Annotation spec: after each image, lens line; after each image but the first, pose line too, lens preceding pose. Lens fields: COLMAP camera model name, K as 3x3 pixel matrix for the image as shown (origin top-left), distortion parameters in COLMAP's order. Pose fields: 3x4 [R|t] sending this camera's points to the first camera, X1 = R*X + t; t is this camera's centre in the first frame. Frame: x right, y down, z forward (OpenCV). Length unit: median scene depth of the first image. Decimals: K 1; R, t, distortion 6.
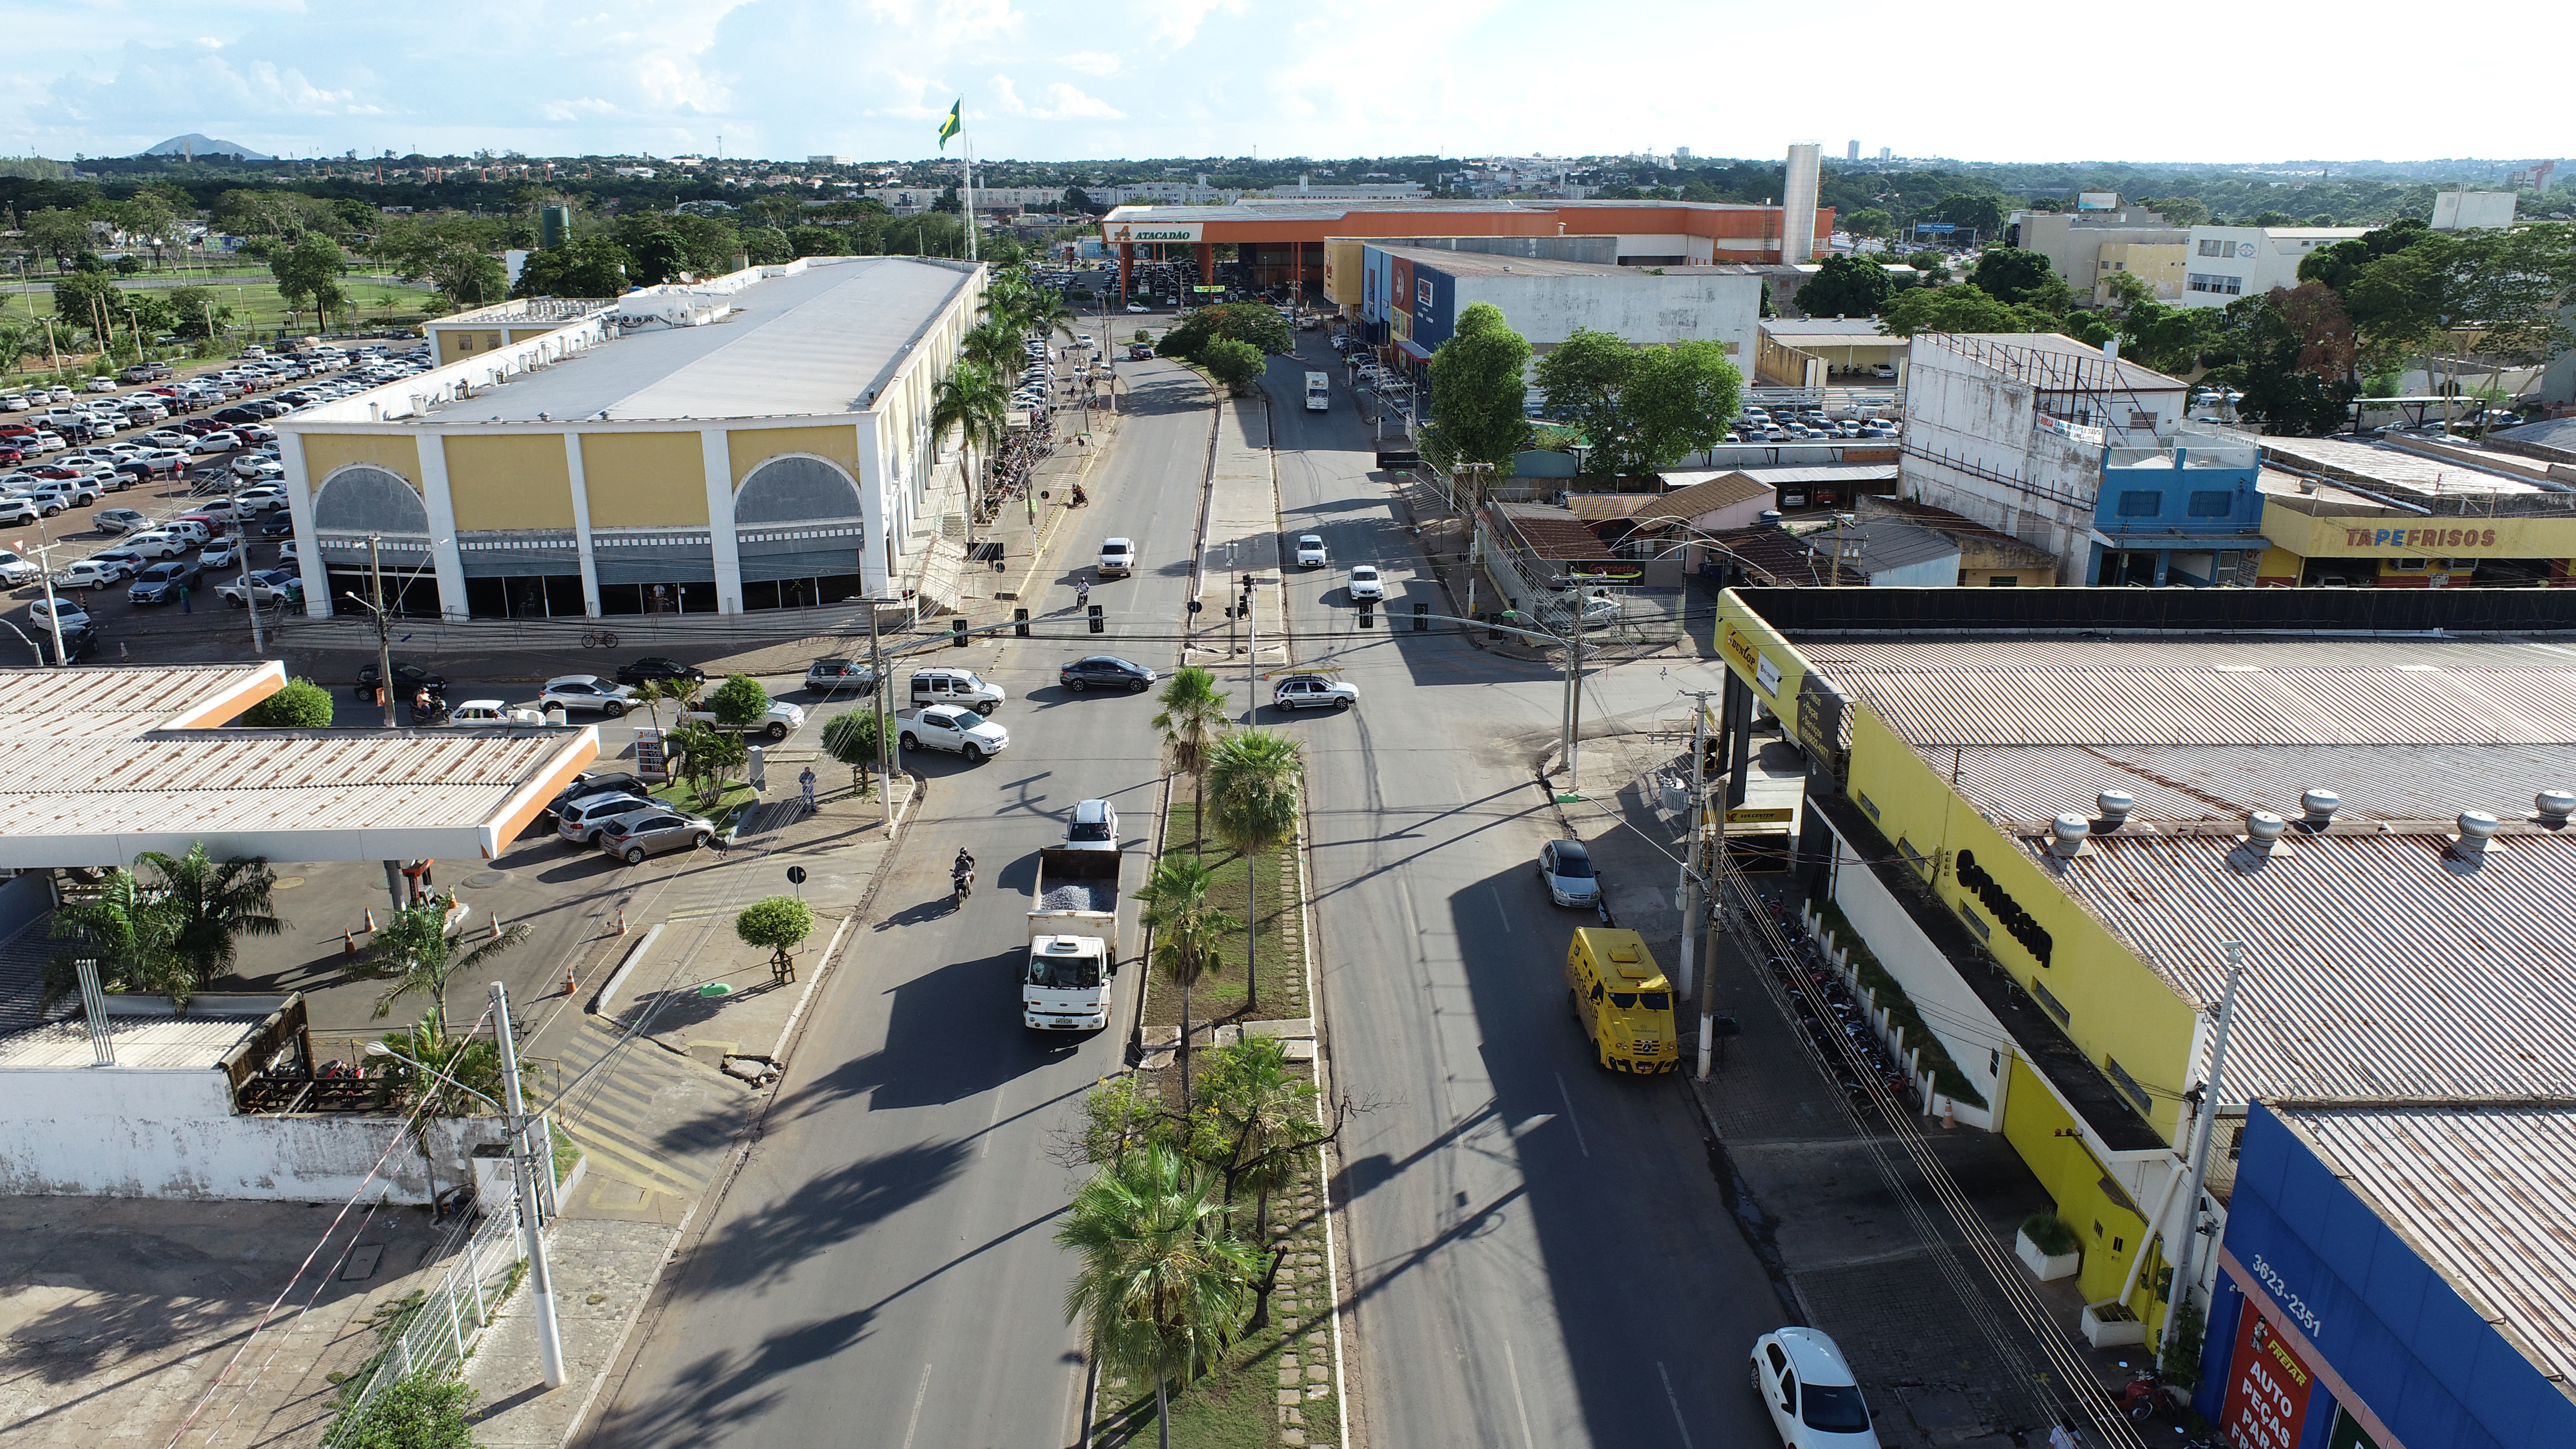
lens RADIAL K [[1737.8, 0, 1288.0], [0, 1737.8, 724.5], [0, 0, 1]] dist [-0.015499, 0.006418]
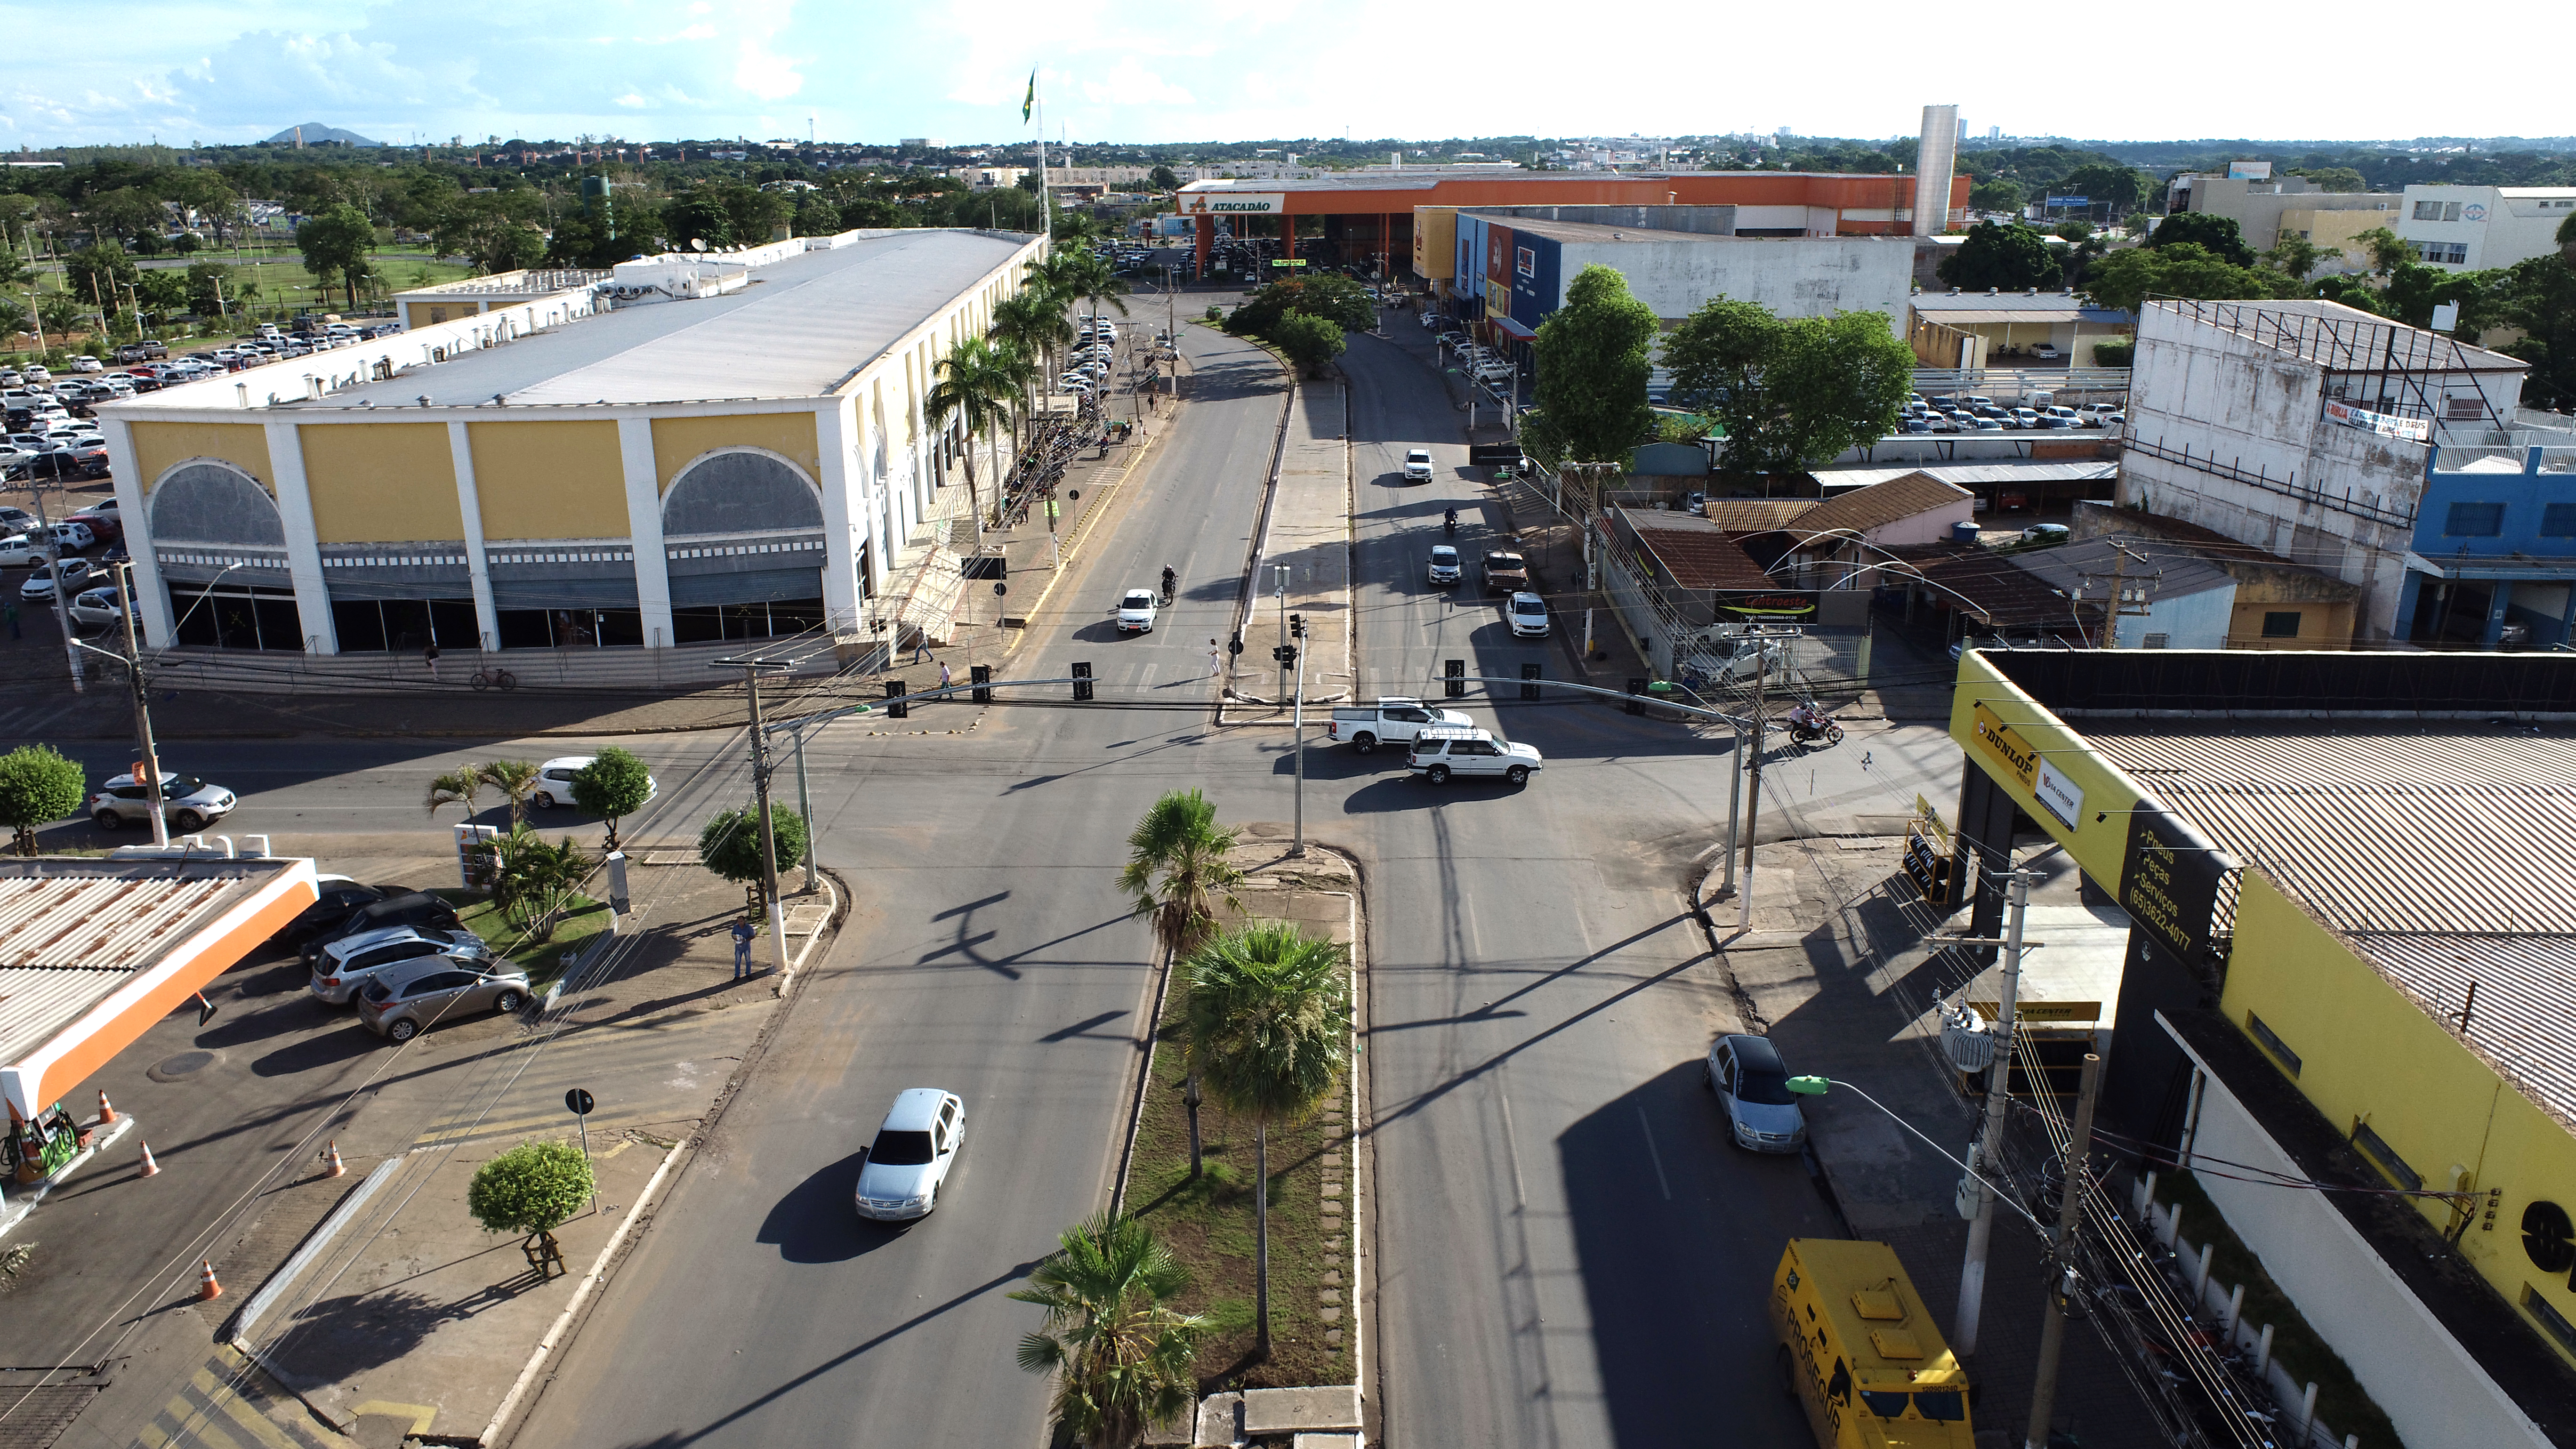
lens RADIAL K [[1737.8, 0, 1288.0], [0, 1737.8, 724.5], [0, 0, 1]] dist [-0.015499, 0.006418]
pose [[0.998675, 0.011168, -0.050229, 0.008408], [-0.010730, 0.999902, 0.008992, -0.033795], [0.050324, -0.008442, 0.998697, 0.187390]]
